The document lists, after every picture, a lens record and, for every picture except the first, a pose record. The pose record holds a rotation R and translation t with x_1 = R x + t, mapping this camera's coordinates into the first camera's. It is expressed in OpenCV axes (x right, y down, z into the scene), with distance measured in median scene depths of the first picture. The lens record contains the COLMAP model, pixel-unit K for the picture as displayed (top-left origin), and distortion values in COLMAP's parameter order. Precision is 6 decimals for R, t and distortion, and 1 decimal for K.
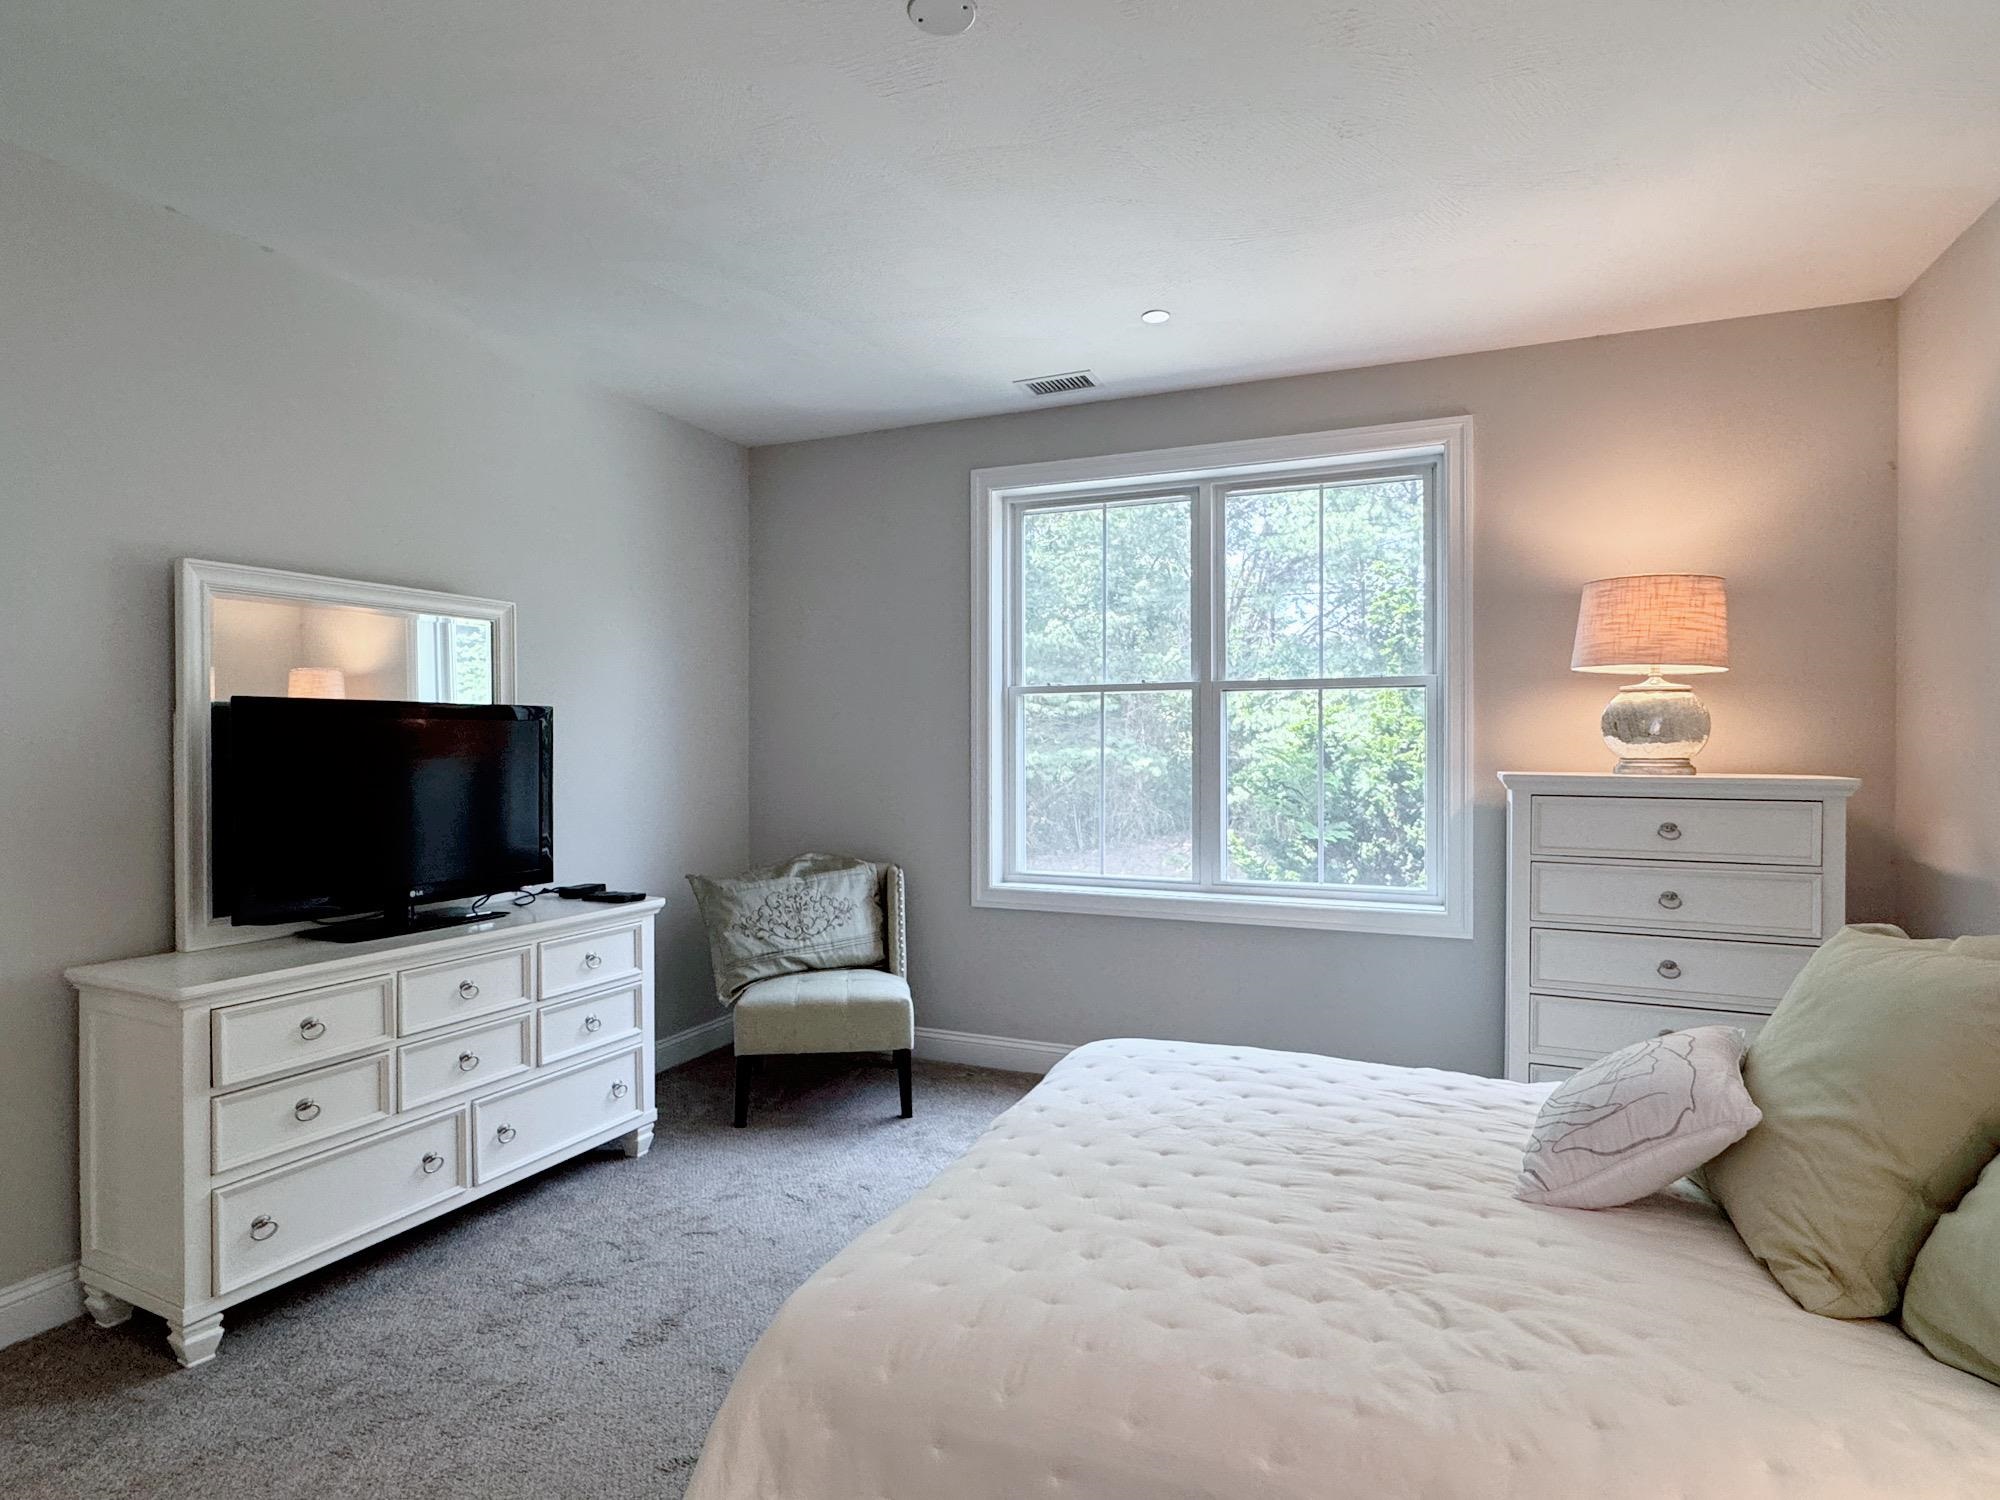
lens RADIAL K [[1068.5, 0, 994.7], [0, 1068.5, 743.9], [0, 0, 1]] dist [-0.013441, -0.000834]
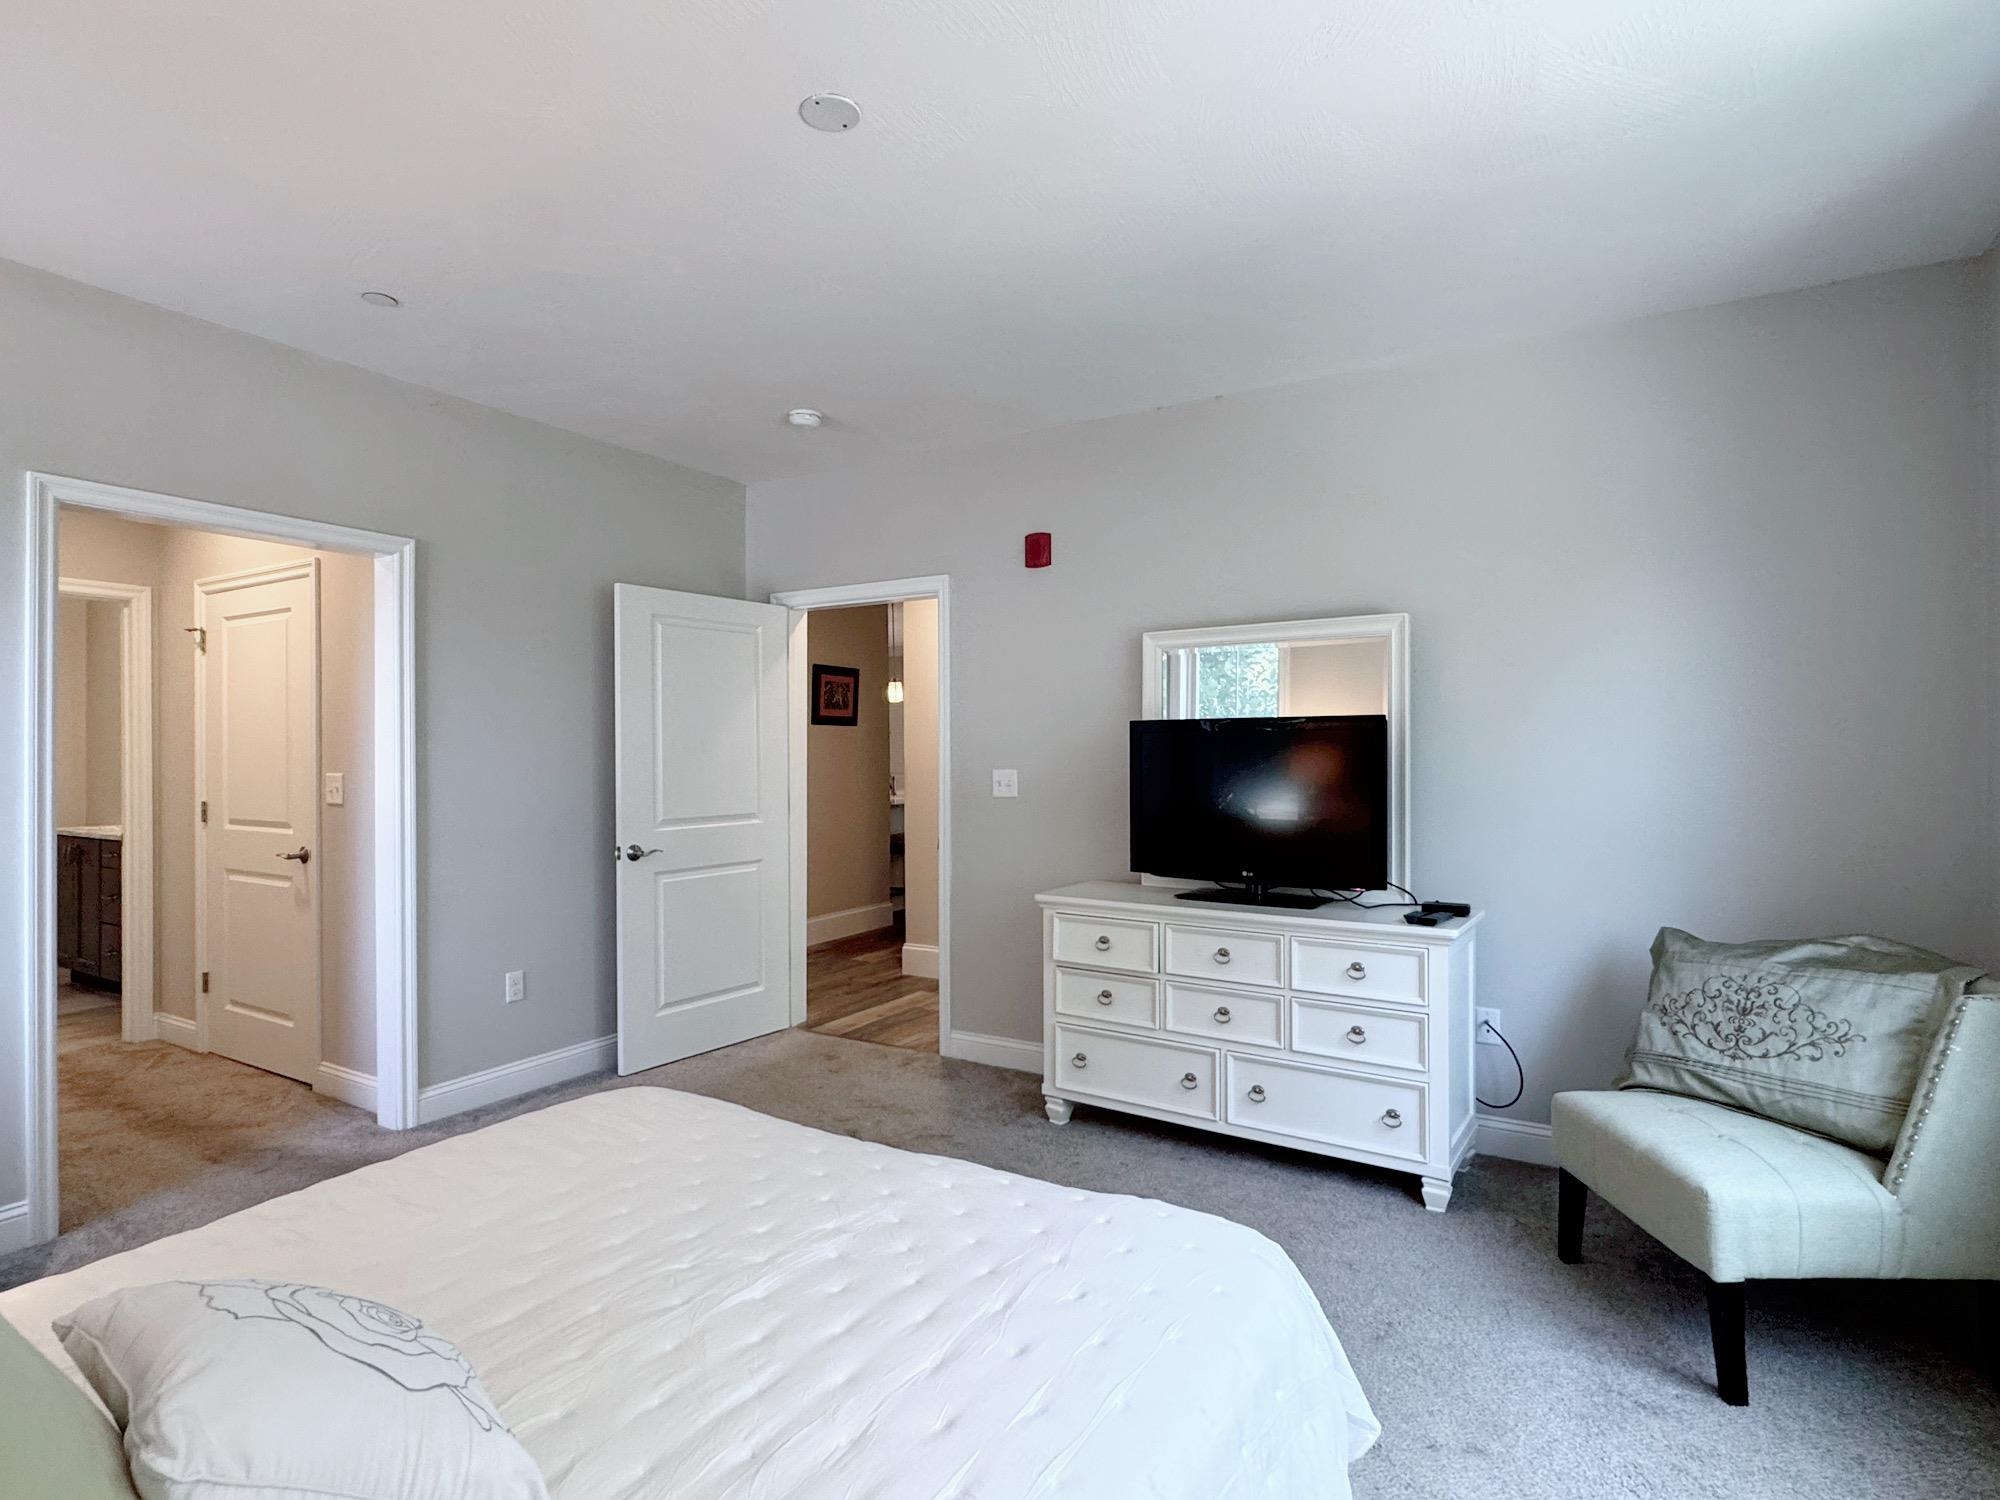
lens RADIAL K [[1018.2, 0, 998.3], [0, 1018.2, 759.4], [0, 0, 1]] dist [-0.003196, 0.001434]
pose [[-0.131362, 0.008774, -0.991296, 0.588806], [-0.000827, 0.999960, 0.008960, -0.001389], [0.991334, 0.001997, -0.131349, 0.778080]]
